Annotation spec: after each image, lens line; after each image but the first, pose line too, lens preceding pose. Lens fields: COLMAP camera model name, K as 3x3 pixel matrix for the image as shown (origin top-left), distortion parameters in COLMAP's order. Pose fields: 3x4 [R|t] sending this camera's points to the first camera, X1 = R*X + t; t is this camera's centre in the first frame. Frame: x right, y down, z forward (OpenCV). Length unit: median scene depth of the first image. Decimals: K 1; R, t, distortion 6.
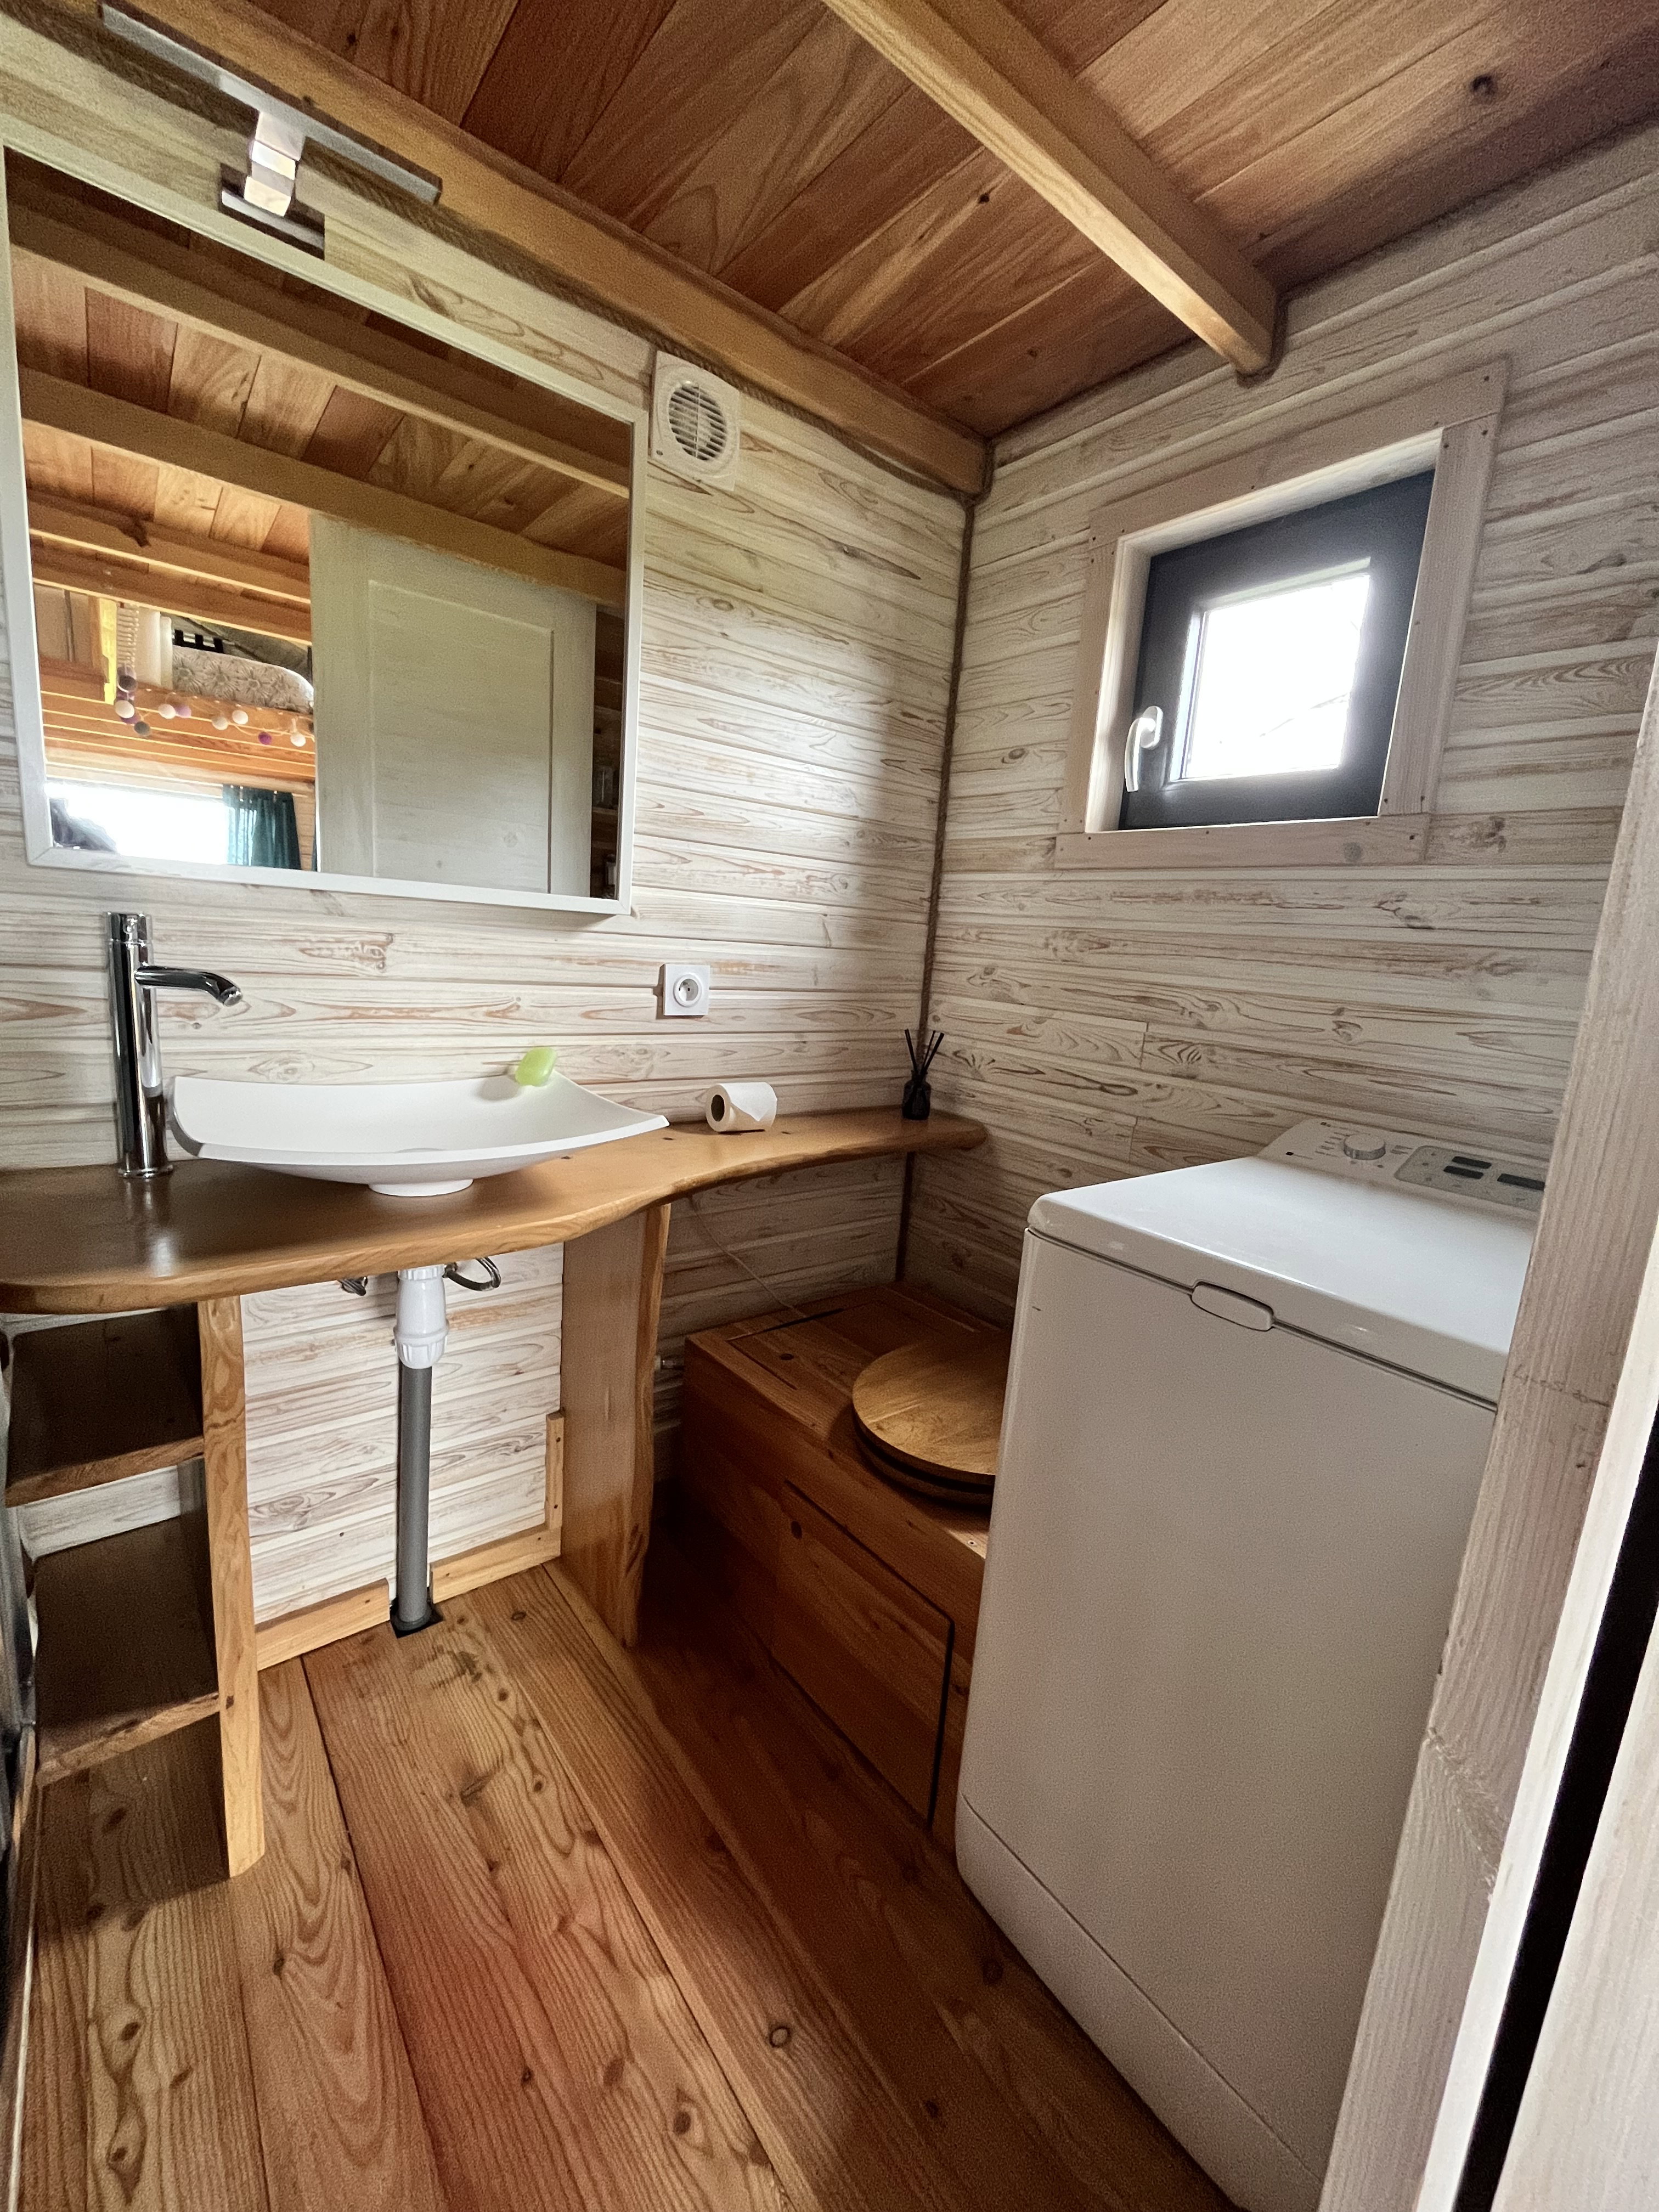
lens RADIAL K [[897.0, 0, 818.6], [0, 897.0, 1098.7], [0, 0, 1]] dist [-0.000221, 0.000297]
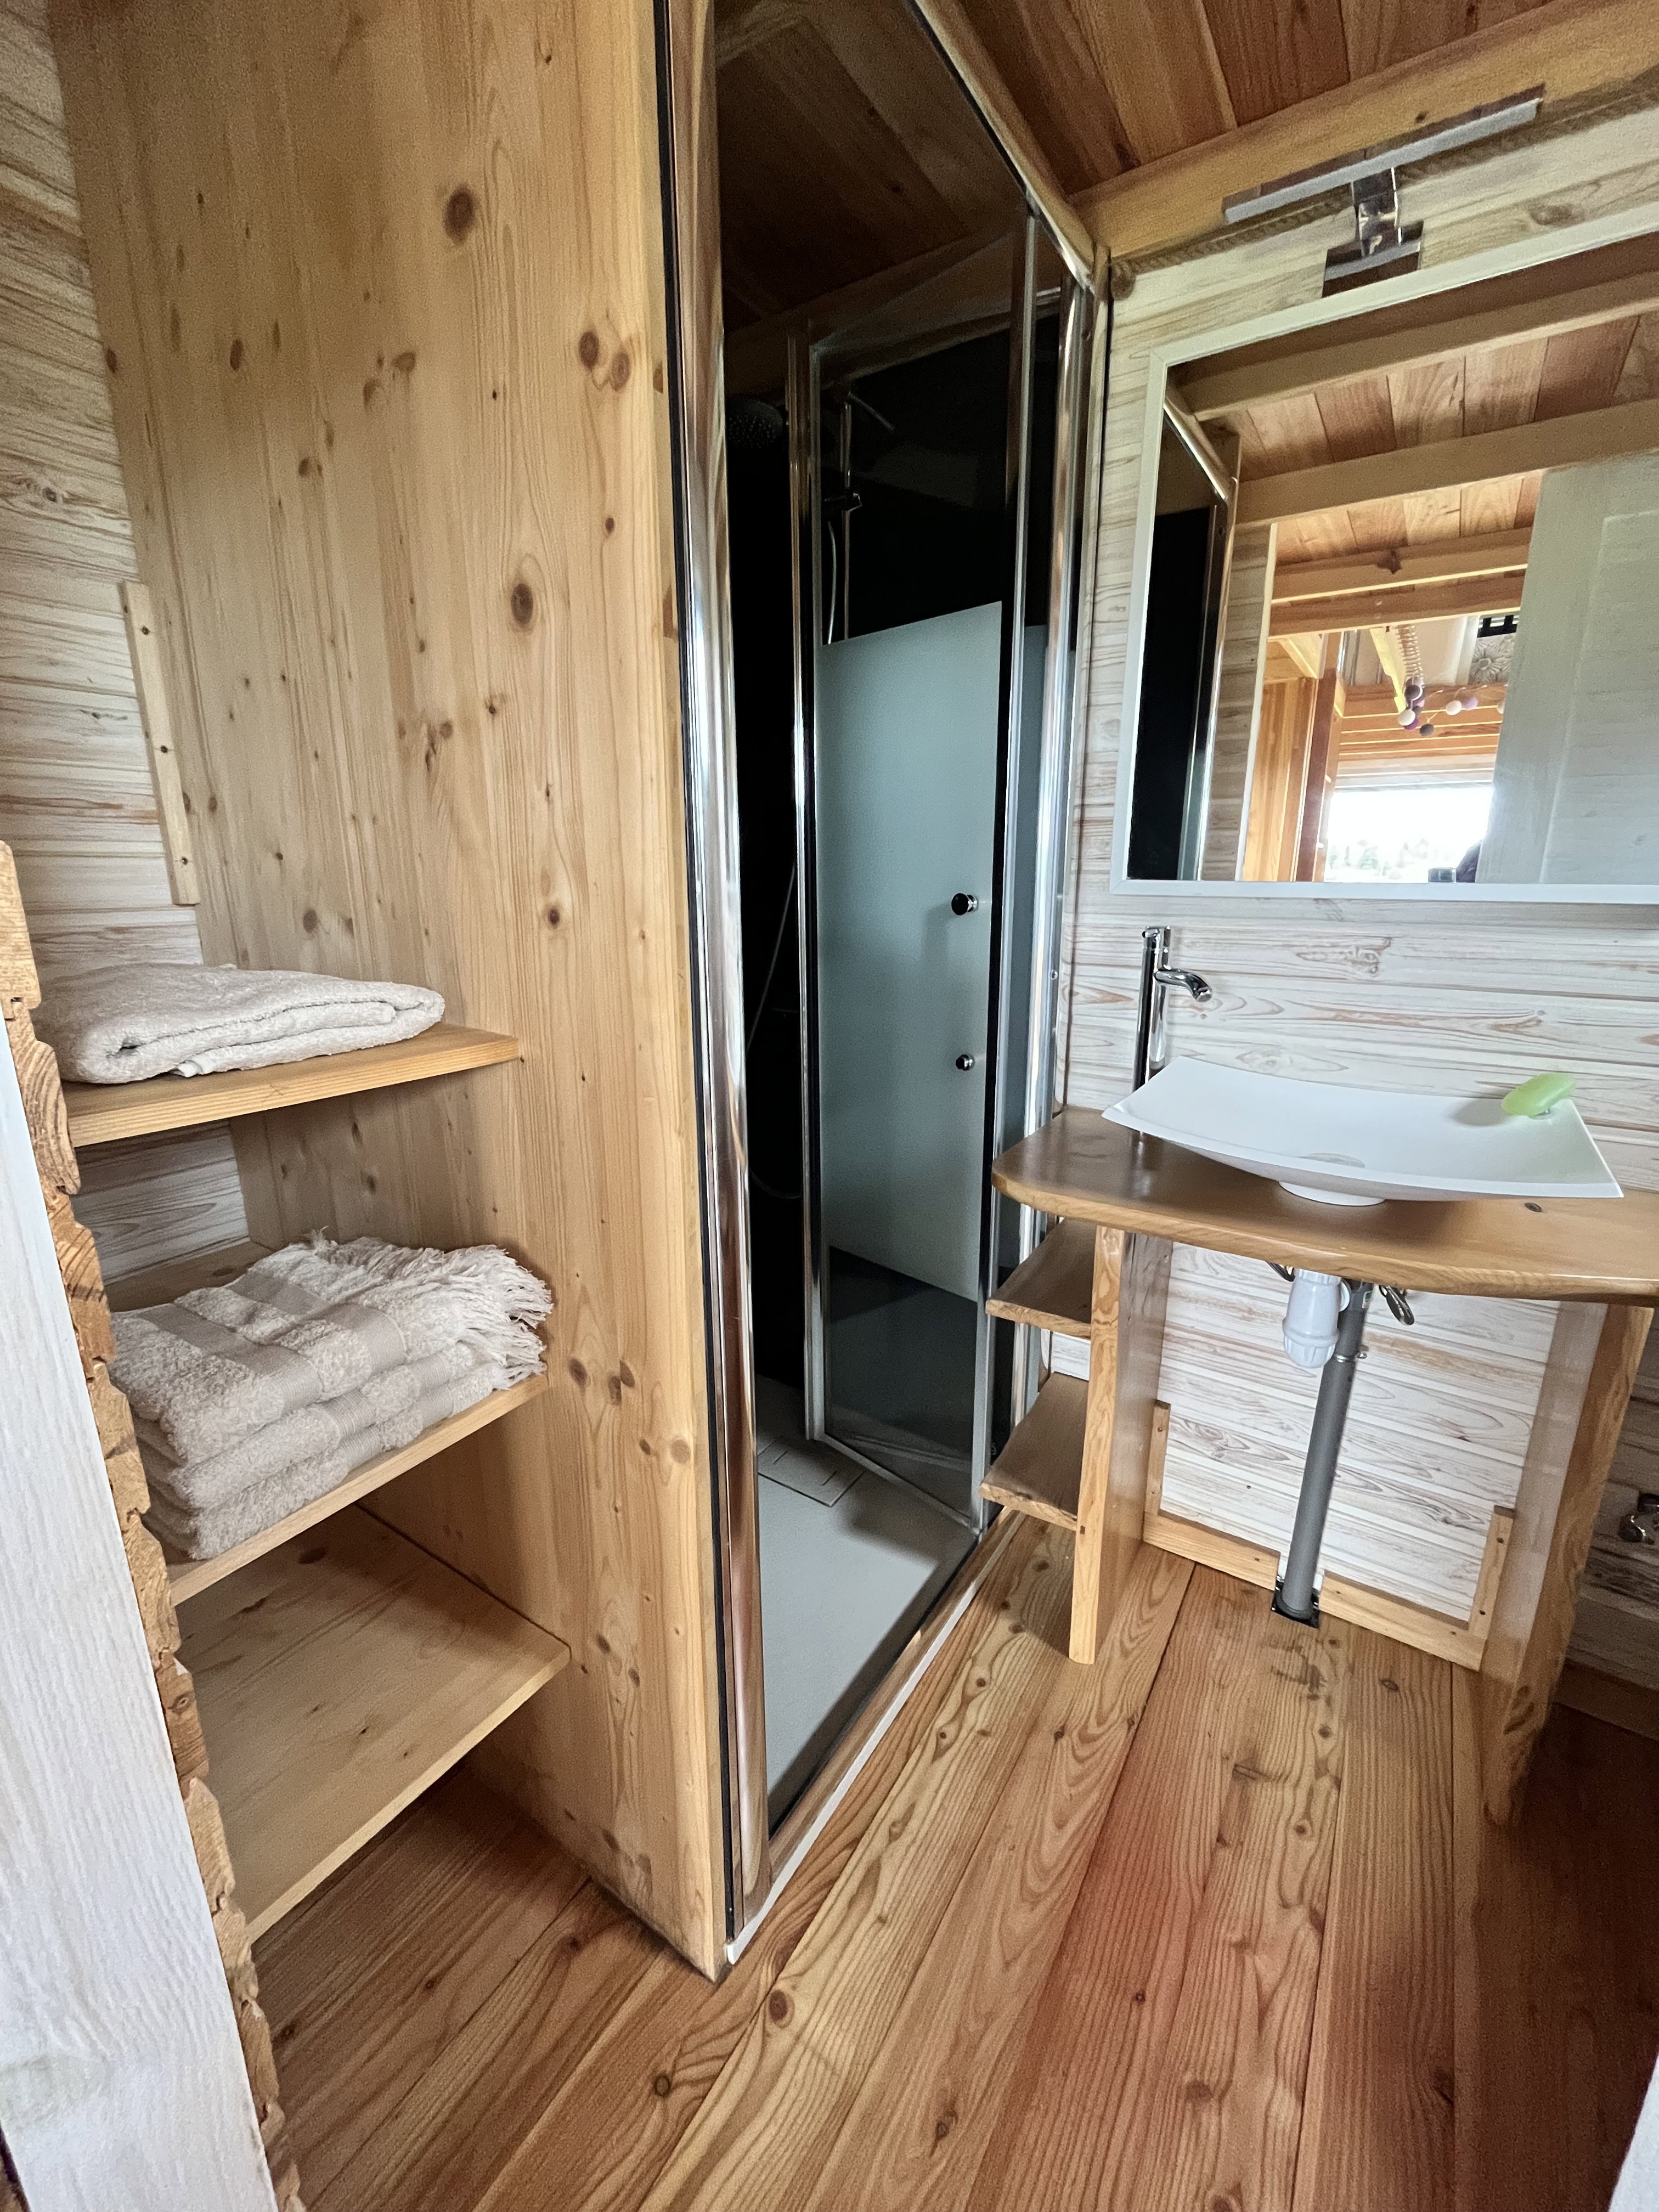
lens RADIAL K [[897.0, 0, 838.7], [0, 897.0, 1094.8], [0, 0, 1]] dist [-0.000221, 0.000297]
pose [[0.322597, 0.157729, -0.933302, 0.271656], [-0.146178, 0.982491, 0.115515, -0.040387], [0.935181, 0.099164, 0.340005, 0.120566]]
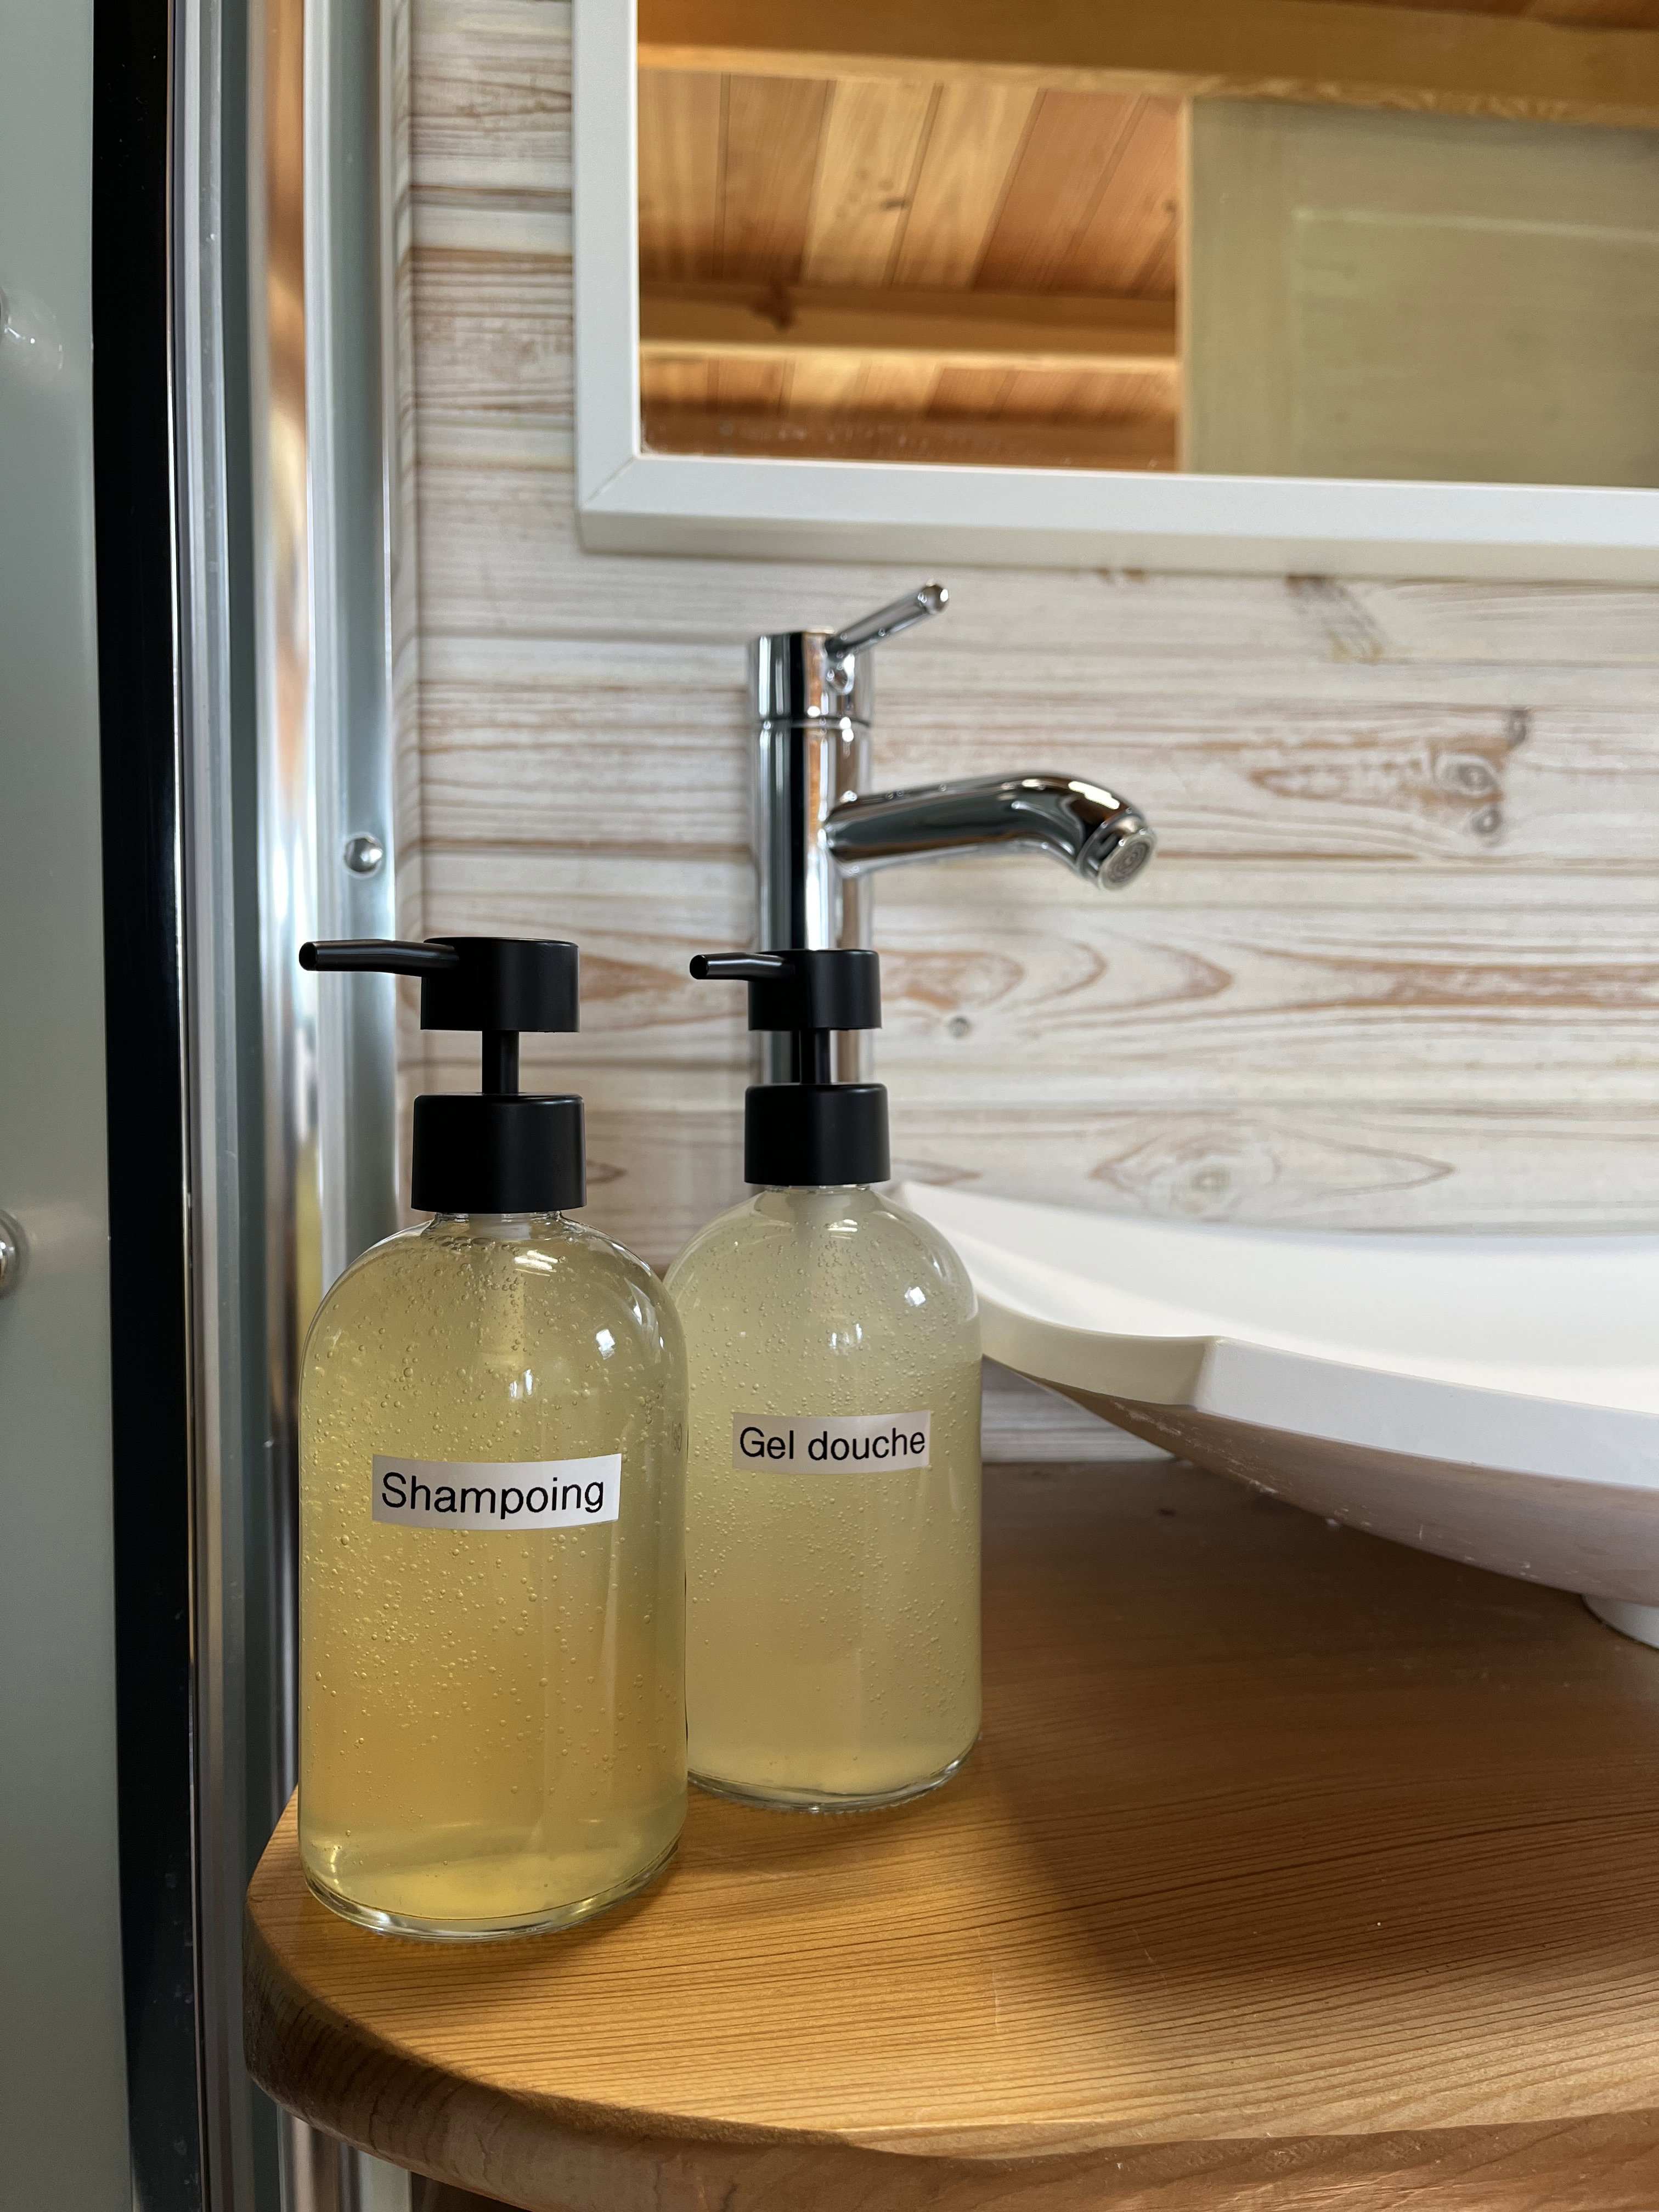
lens RADIAL K [[1651.3, 0, 819.4], [0, 1651.3, 1114.5], [0, 0, 1]] dist [0.007579, 0.000910]
pose [[0.835826, -0.051052, -0.546616, -0.381544], [-0.038102, 0.987872, -0.150525, 0.033878], [0.547671, 0.146640, 0.823744, 0.456053]]
